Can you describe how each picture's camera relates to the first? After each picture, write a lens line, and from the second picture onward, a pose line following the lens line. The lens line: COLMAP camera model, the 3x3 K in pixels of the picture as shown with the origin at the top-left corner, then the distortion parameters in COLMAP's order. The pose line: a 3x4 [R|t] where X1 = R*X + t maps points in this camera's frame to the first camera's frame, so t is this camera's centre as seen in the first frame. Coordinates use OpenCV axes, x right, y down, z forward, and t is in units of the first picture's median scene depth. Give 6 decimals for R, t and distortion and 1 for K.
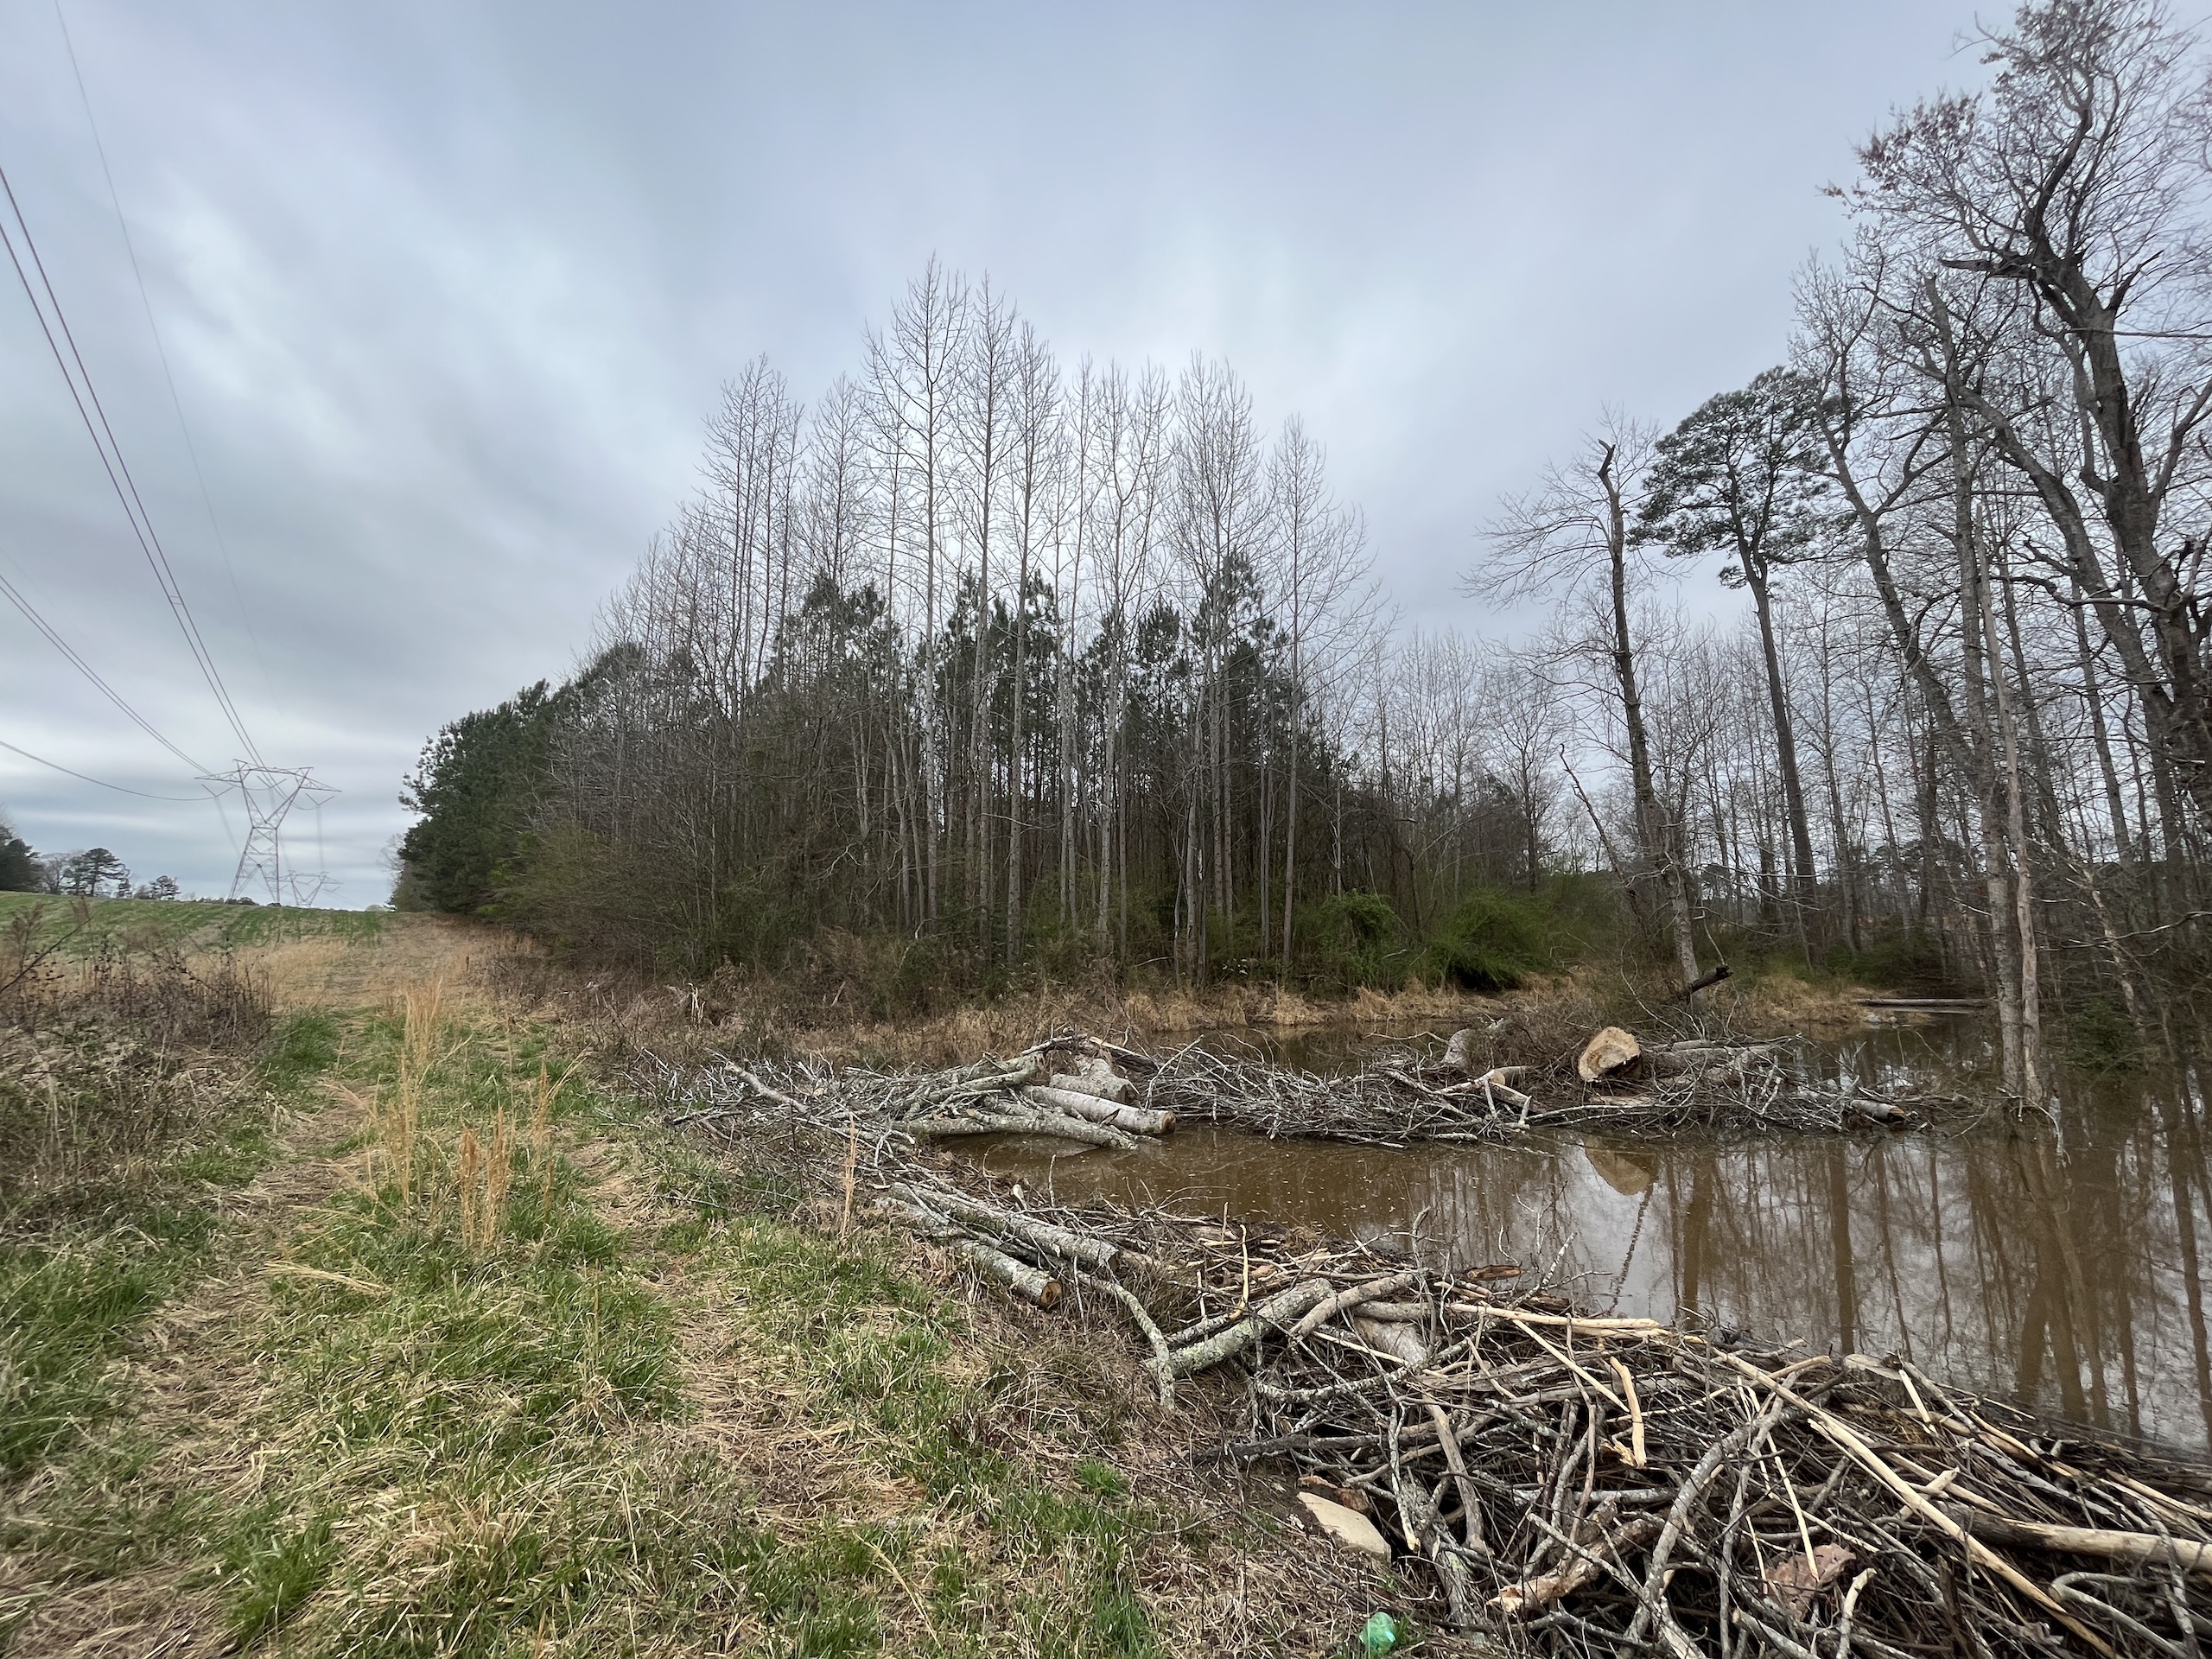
lens RADIAL K [[893.2, 0, 1103.5], [0, 893.2, 821.4], [0, 0, 1]] dist [-0.000787, -0.000779]
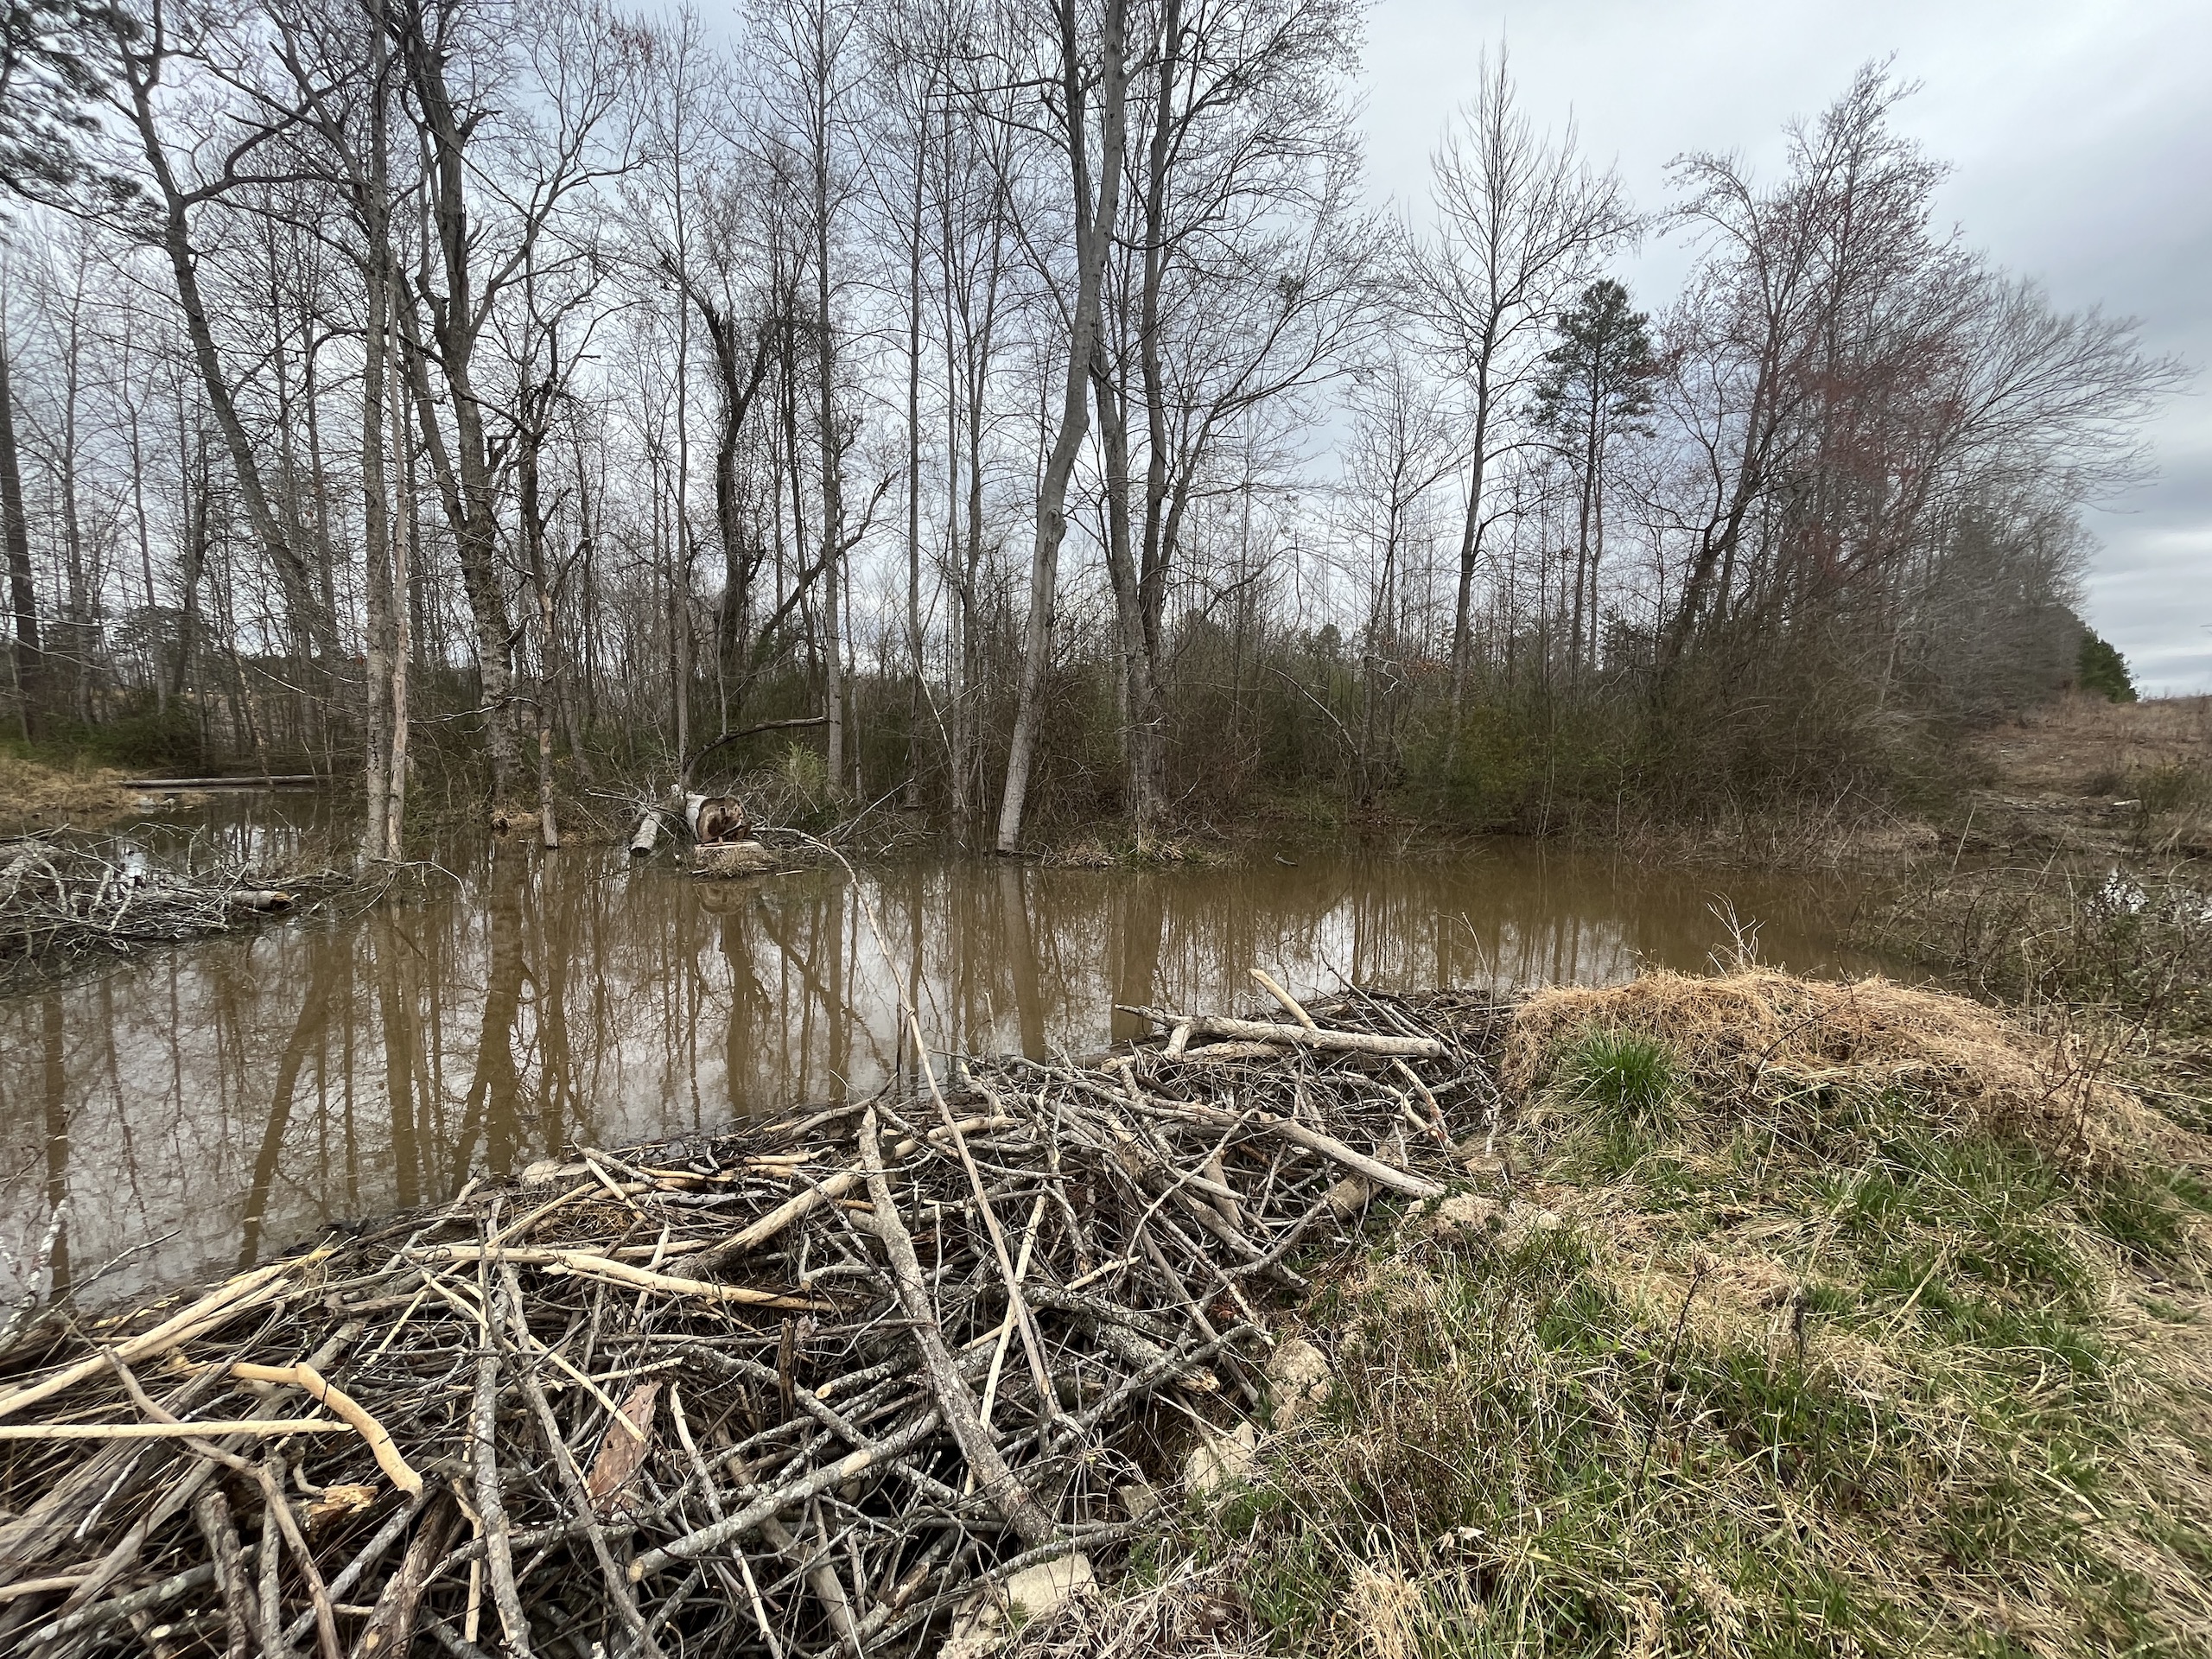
lens RADIAL K [[893.2, 0, 1103.5], [0, 893.2, 821.4], [0, 0, 1]] dist [-0.000787, -0.000779]
pose [[0.000566, -0.077984, 0.996954, 0.015295], [-0.164647, 0.983342, 0.077013, 0.114341], [-0.986352, -0.164189, -0.012283, 0.519309]]
